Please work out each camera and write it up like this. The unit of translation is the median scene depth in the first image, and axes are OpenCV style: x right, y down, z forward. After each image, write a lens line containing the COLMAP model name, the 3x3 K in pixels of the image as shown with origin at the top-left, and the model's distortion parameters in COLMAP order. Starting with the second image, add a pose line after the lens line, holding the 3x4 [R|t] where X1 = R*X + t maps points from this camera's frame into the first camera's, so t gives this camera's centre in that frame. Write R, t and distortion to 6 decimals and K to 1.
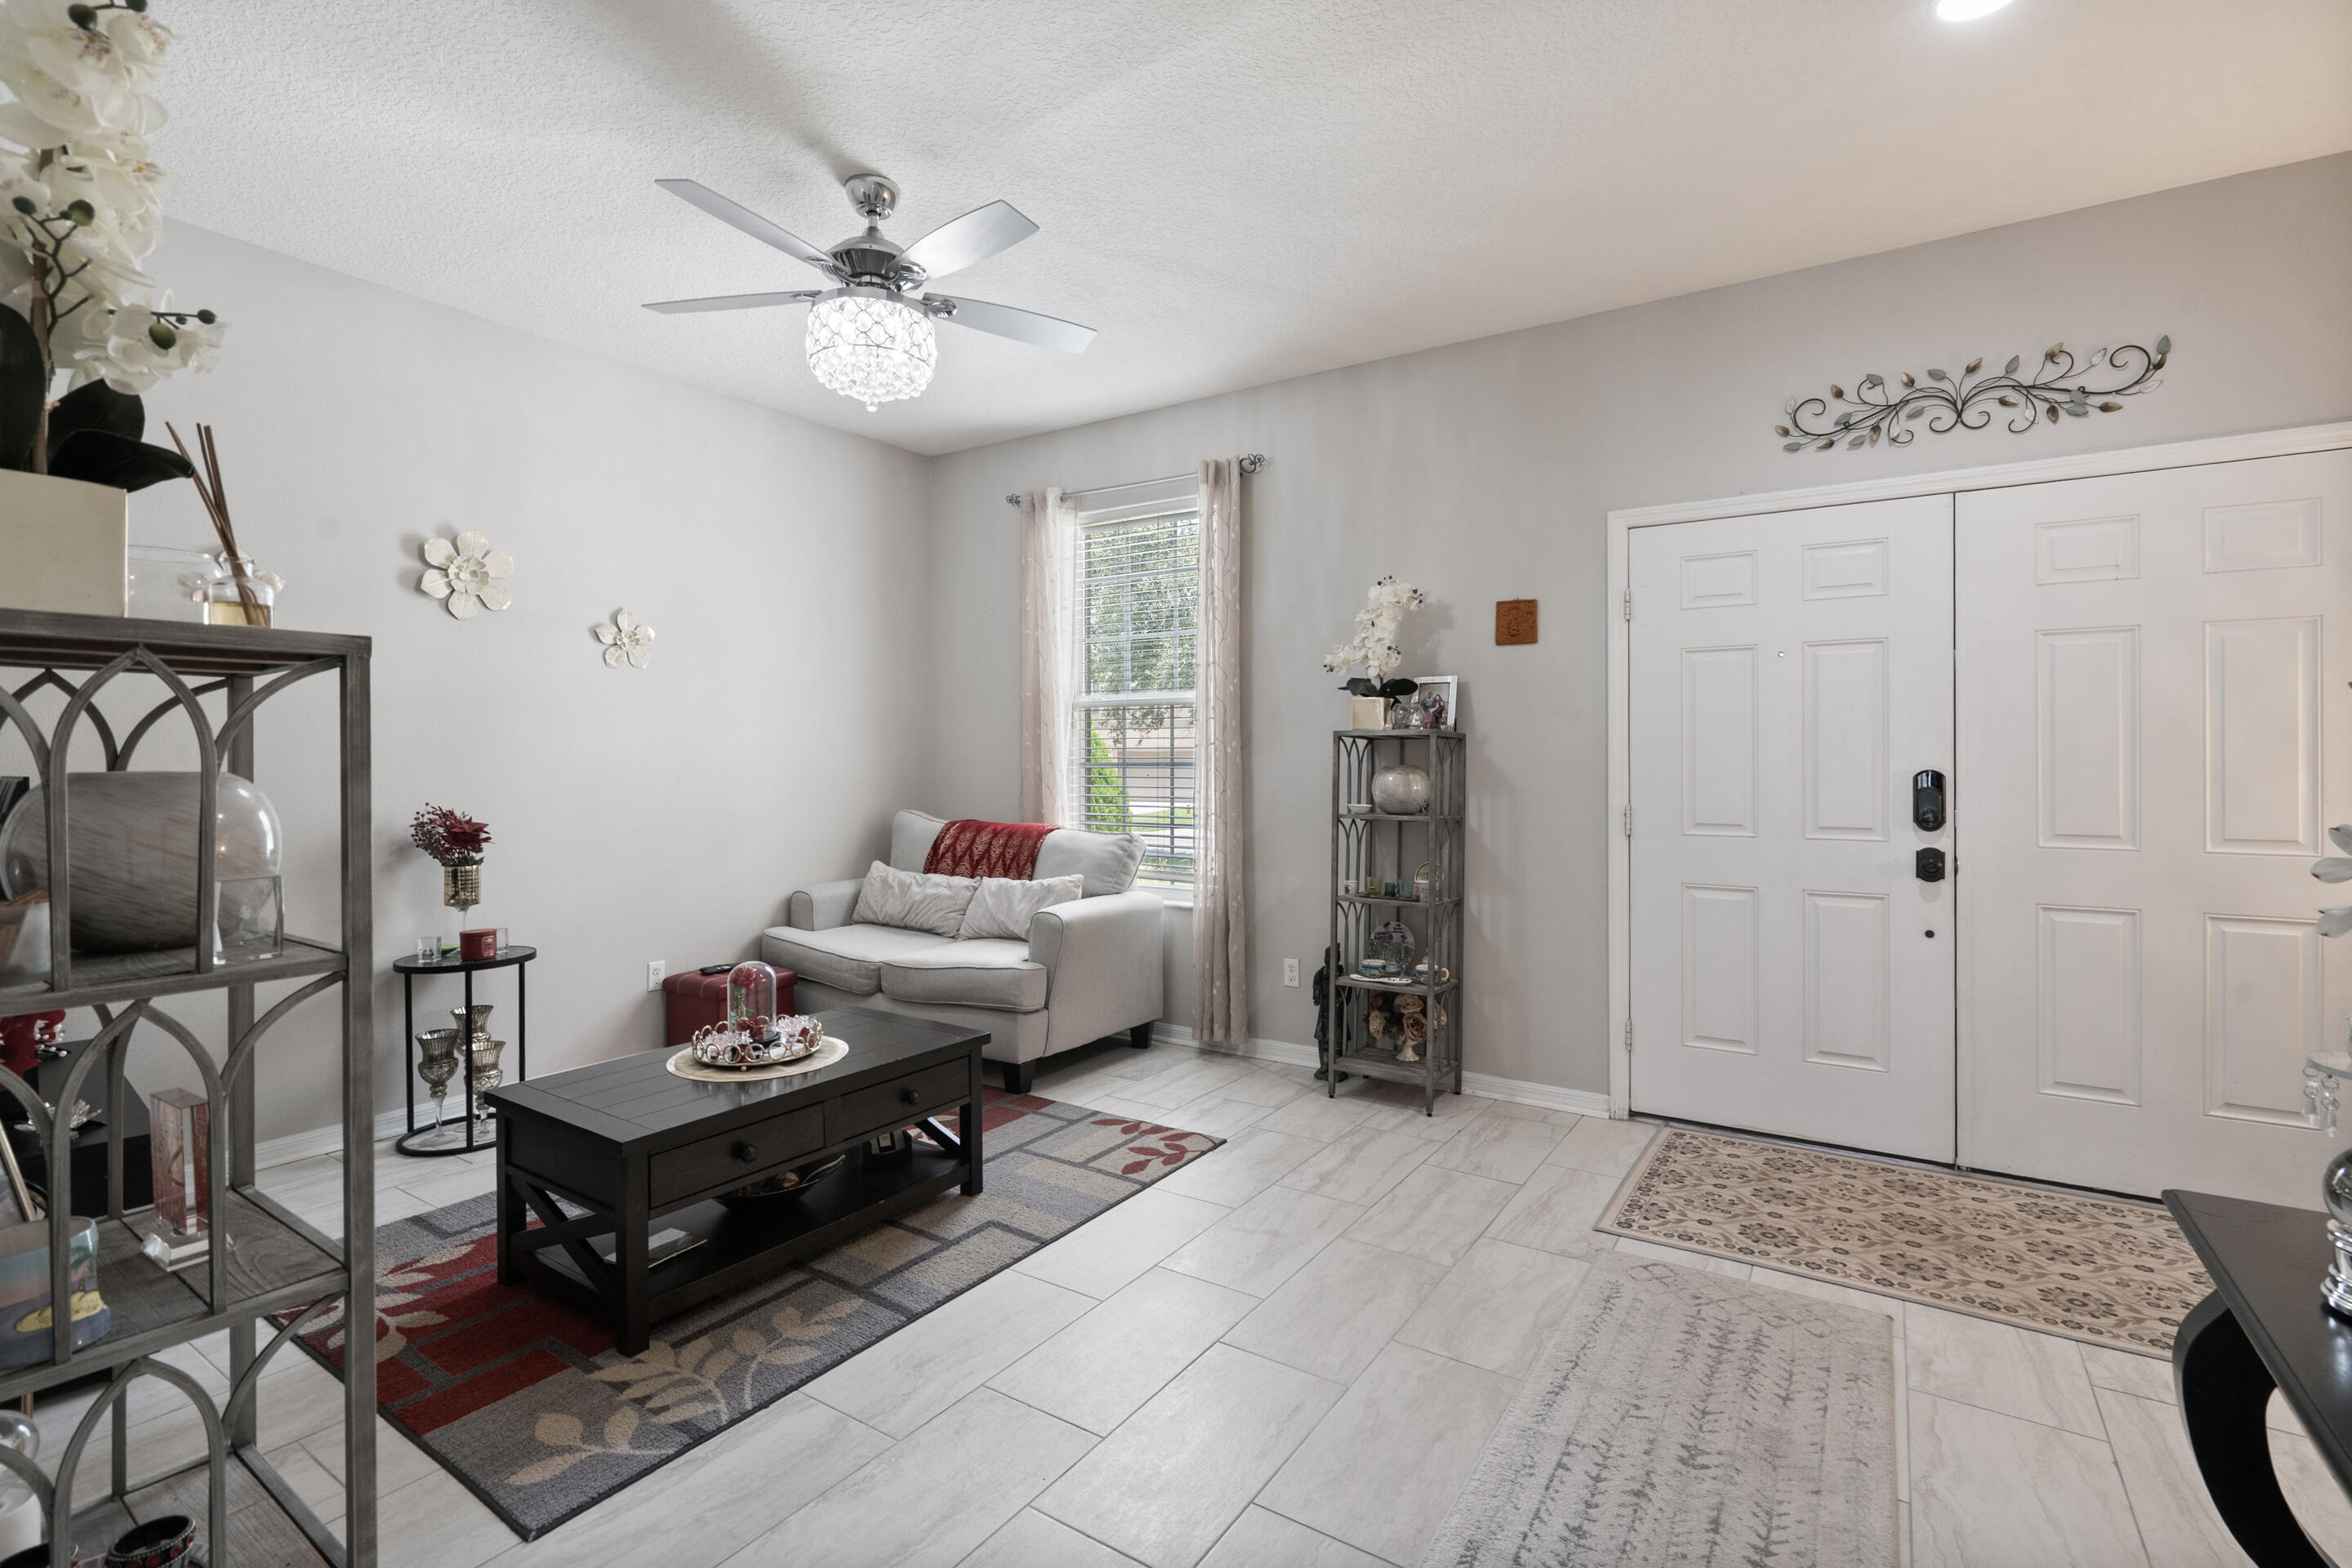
lens RADIAL K [[1076.4, 0, 1184.8], [0, 1076.4, 766.9], [0, 0, 1]] dist [-0.009000, 0.004368]
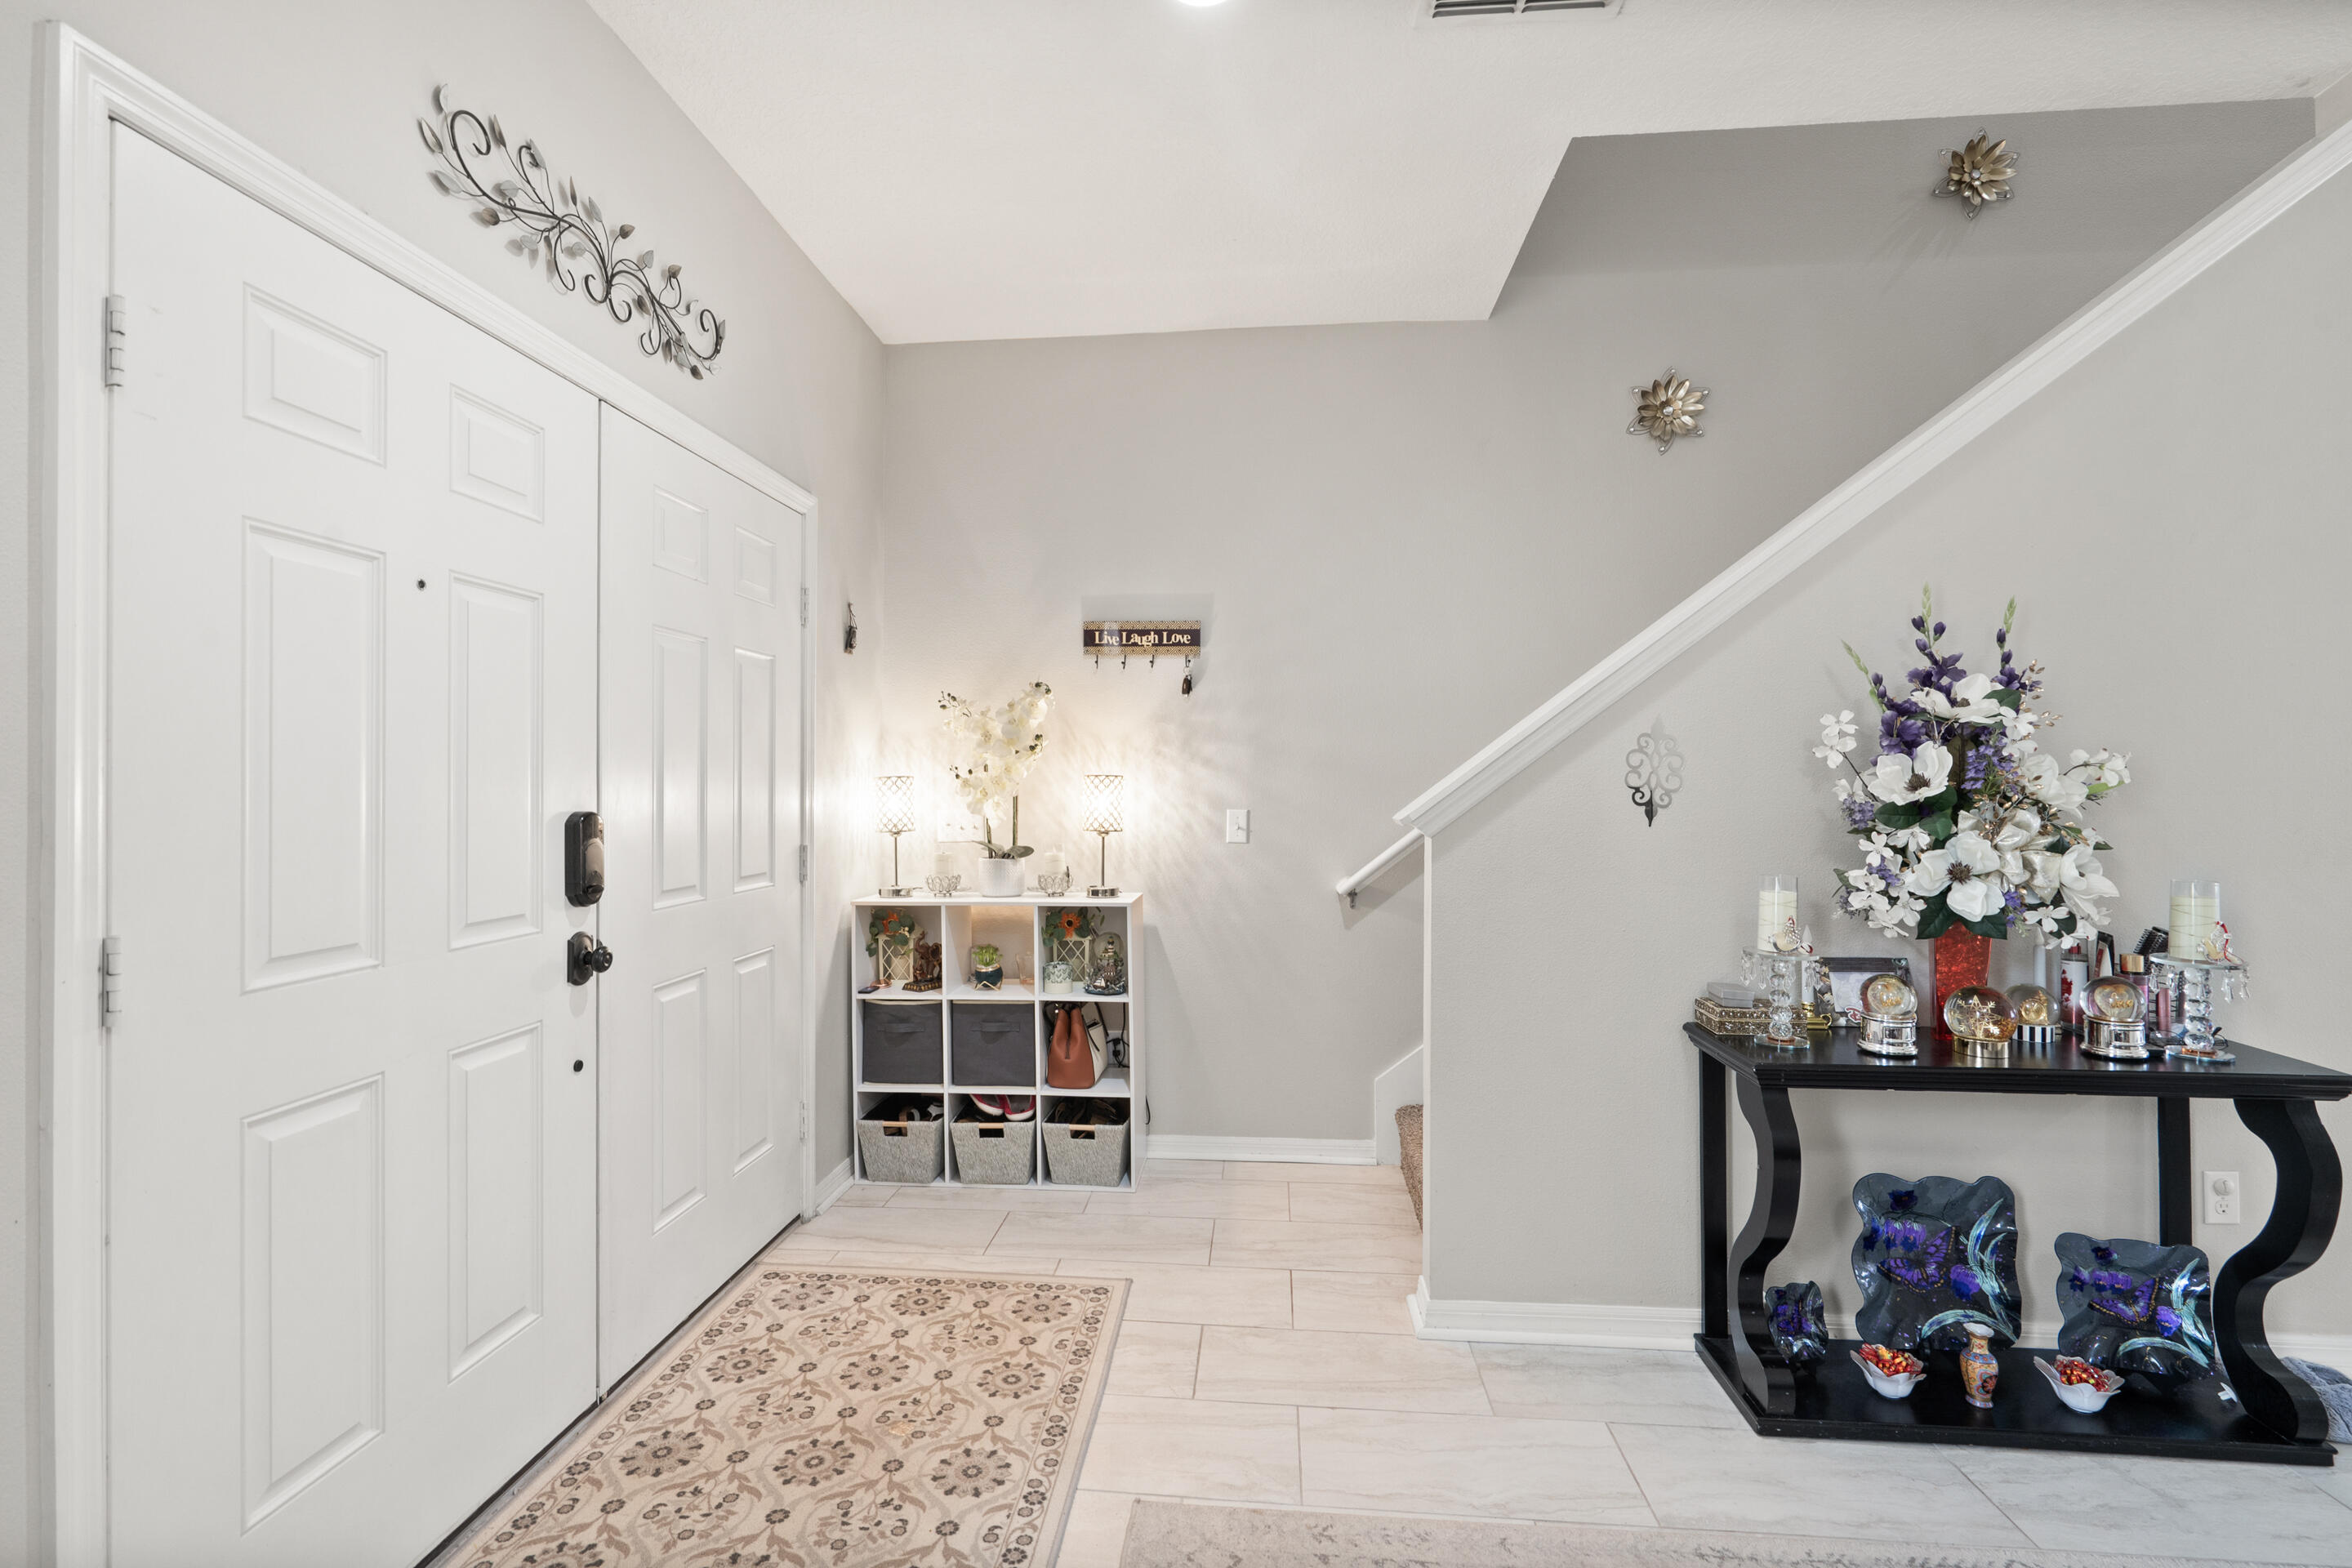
lens RADIAL K [[1076.4, 0, 1160.3], [0, 1076.4, 781.2], [0, 0, 1]] dist [-0.009000, 0.004368]
pose [[-0.465759, 0.000872, 0.884911, -0.044202], [0.002087, 0.999998, 0.000113, -0.016817], [-0.884909, 0.001900, -0.465760, 1.086367]]
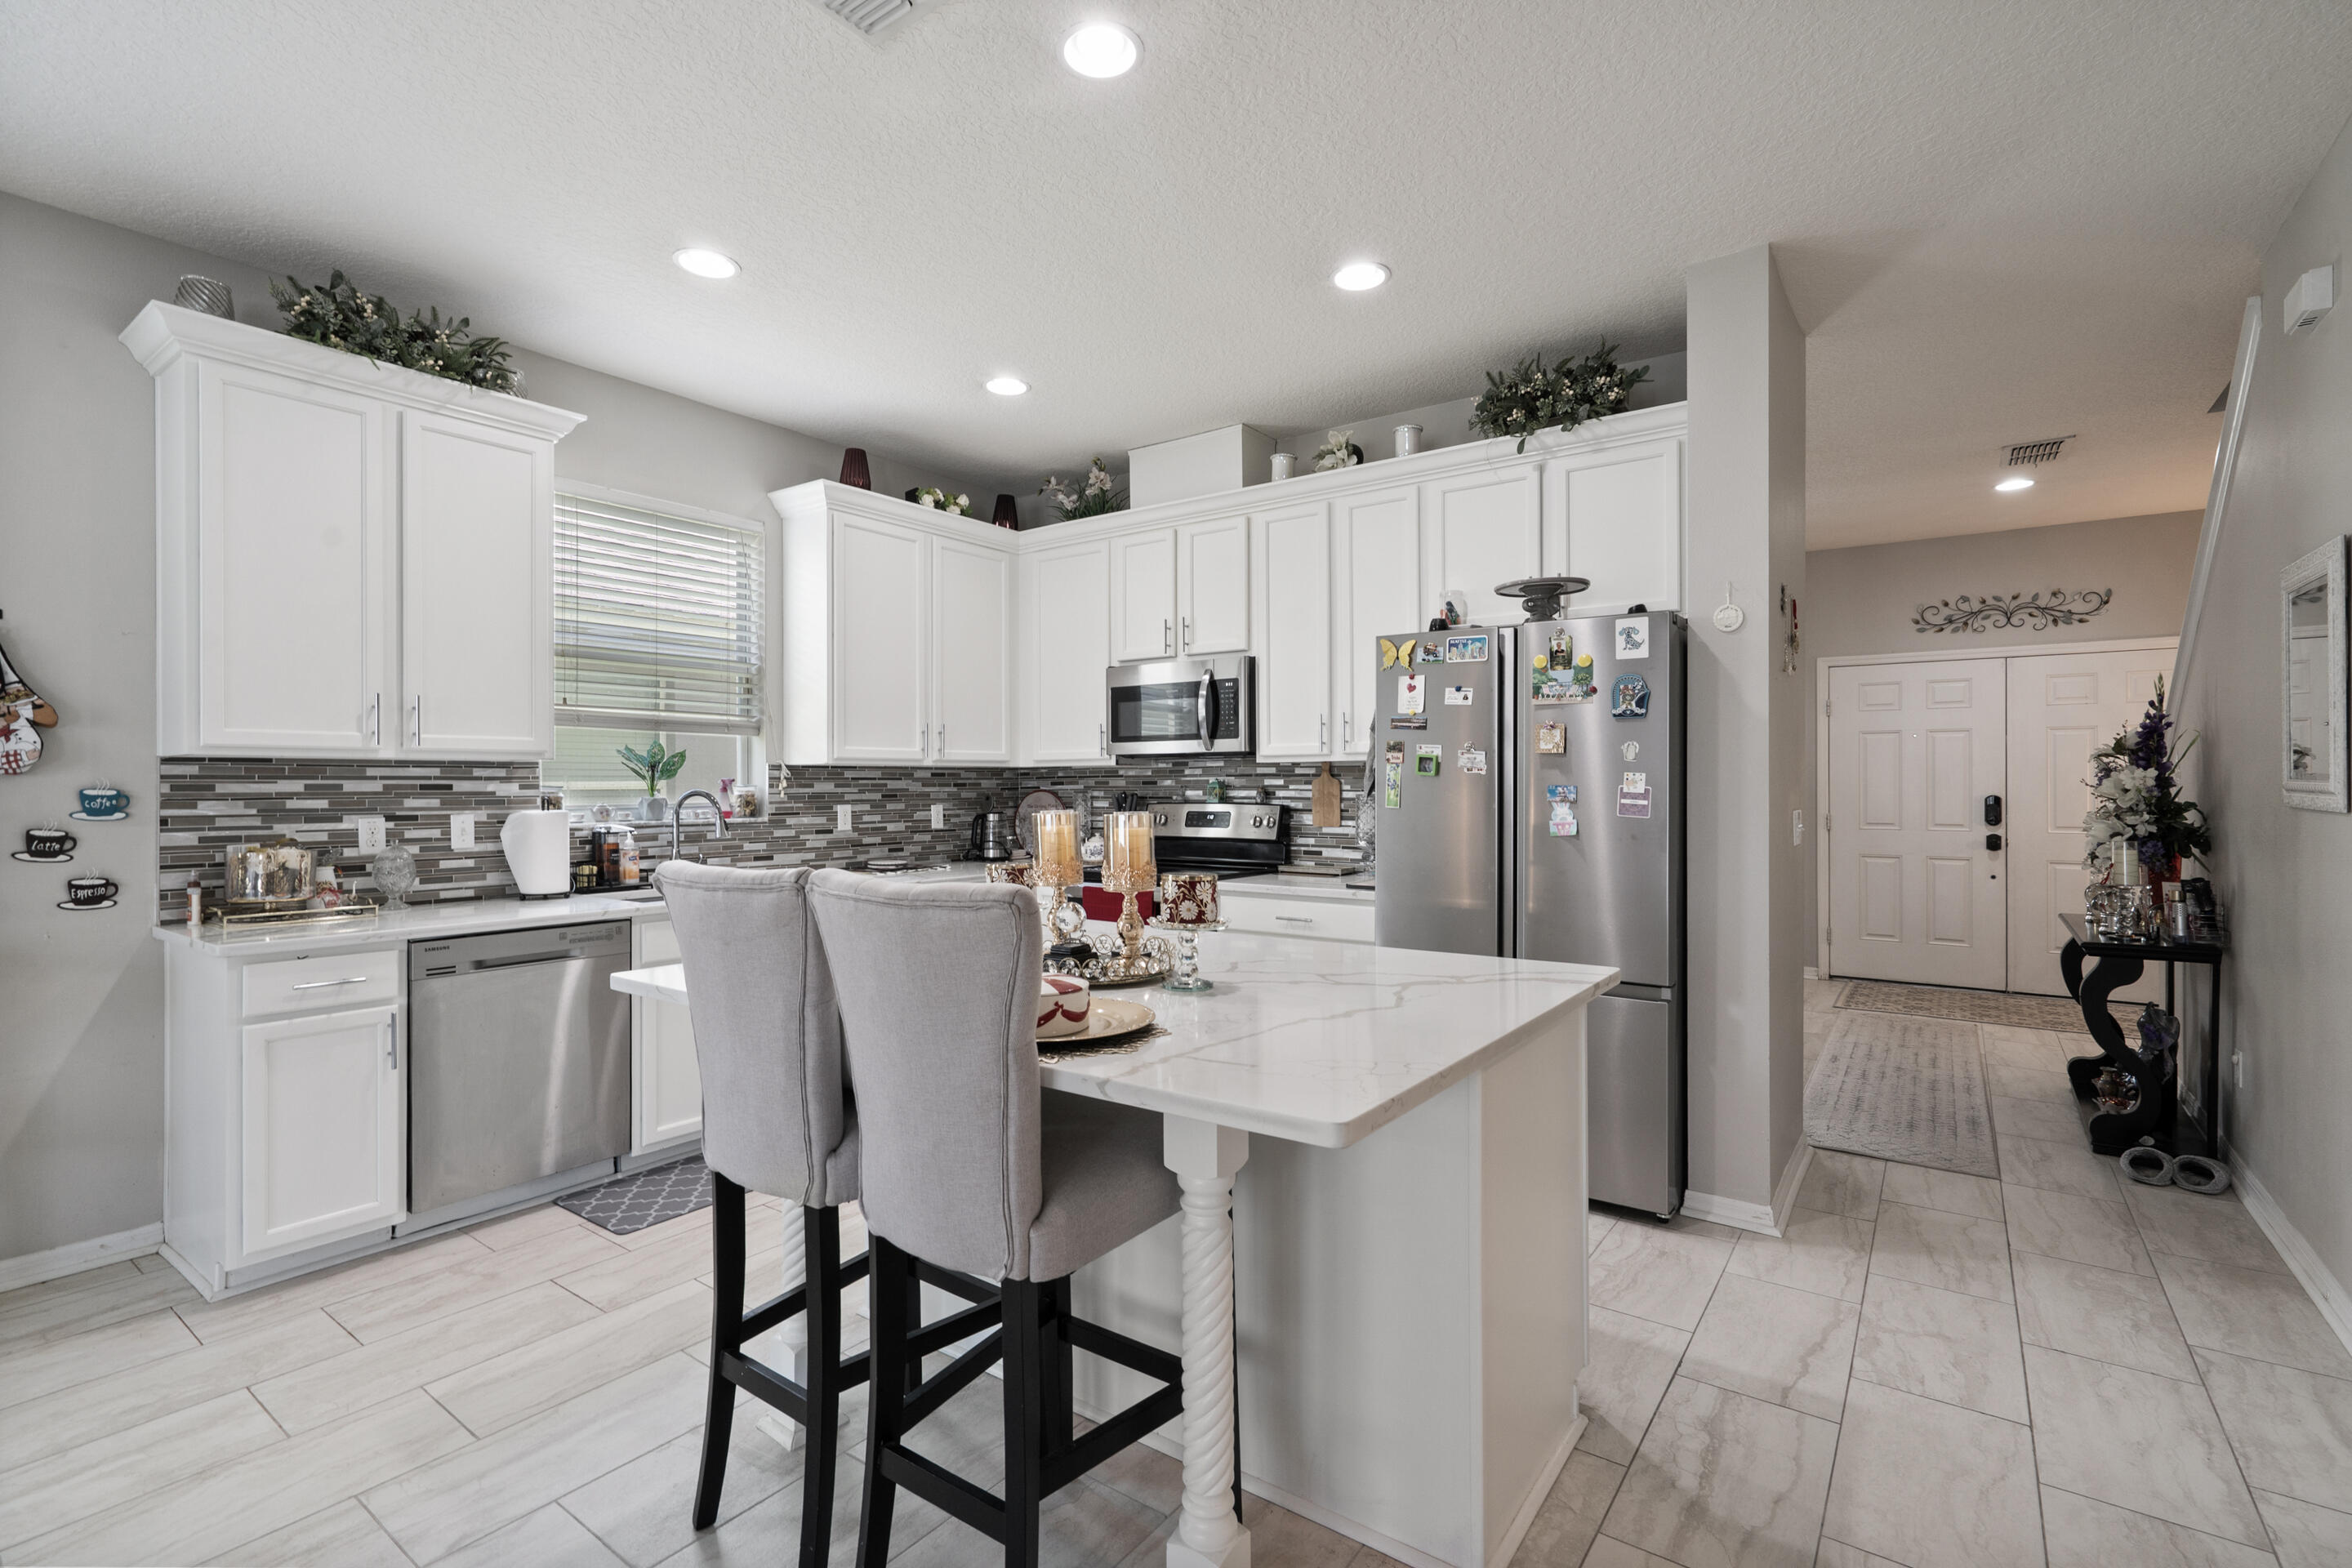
lens RADIAL K [[1076.4, 0, 1178.5], [0, 1076.4, 786.0], [0, 0, 1]] dist [-0.009000, 0.004368]
pose [[0.999116, -0.000510, -0.042028, -0.813258], [0.000575, 0.999999, 0.001535, -0.020057], [0.042027, -0.001558, 0.999115, -1.167122]]
